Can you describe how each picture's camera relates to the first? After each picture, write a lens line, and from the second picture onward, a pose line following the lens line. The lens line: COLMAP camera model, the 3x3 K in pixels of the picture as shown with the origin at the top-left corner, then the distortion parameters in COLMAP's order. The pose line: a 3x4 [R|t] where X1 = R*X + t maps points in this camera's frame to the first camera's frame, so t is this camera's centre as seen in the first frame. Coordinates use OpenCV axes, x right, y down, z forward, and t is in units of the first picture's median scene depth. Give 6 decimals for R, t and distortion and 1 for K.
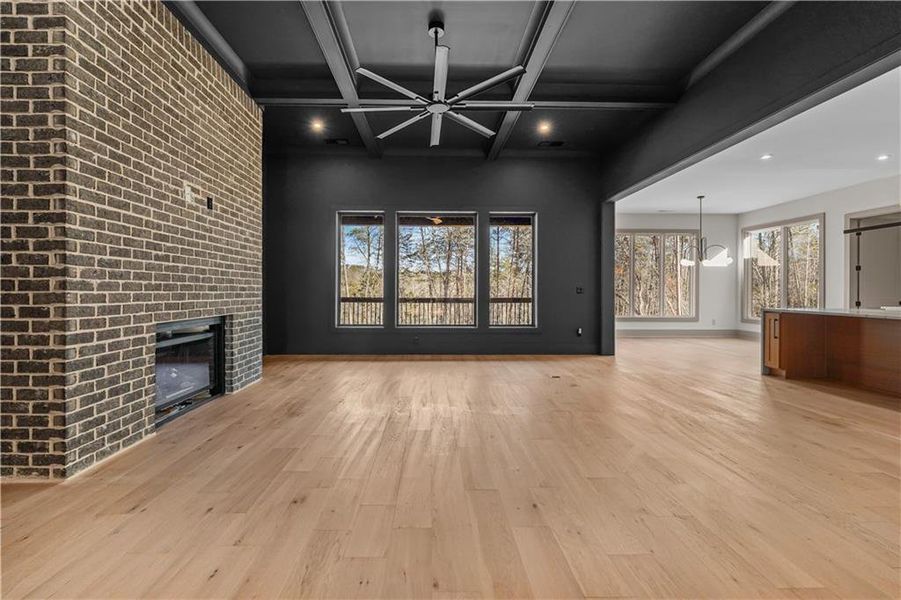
lens RADIAL K [[372.8, 0, 451.6], [0, 372.8, 292.9], [0, 0, 1]] dist [0.004473, 0.000269]
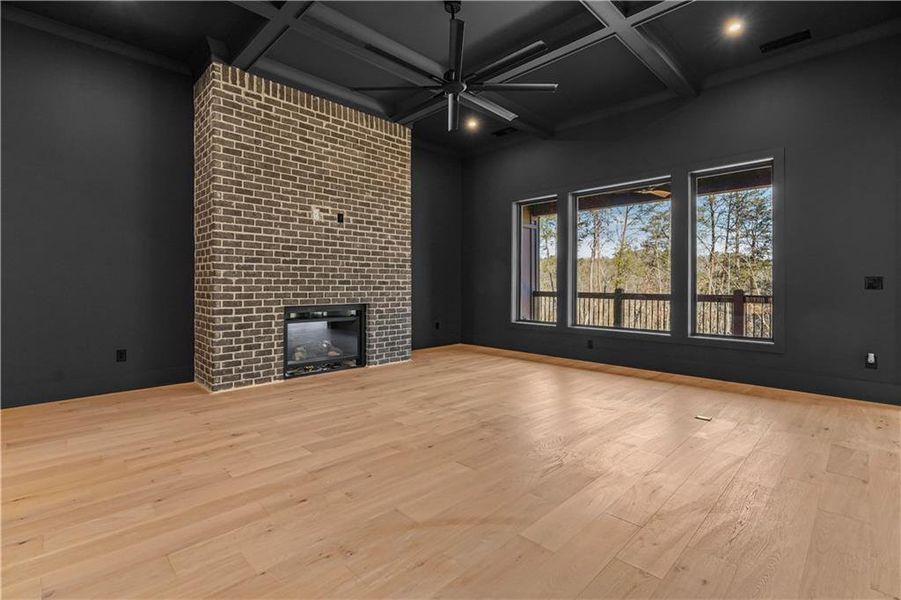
lens RADIAL K [[413.6, 0, 451.2], [0, 413.6, 285.2], [0, 0, 1]] dist [0.002062, -0.000355]
pose [[0.693595, -0.001358, -0.720364, 0.873635], [-0.003294, 0.999982, -0.005056, 0.004307], [0.720357, 0.005880, 0.693578, 0.354963]]
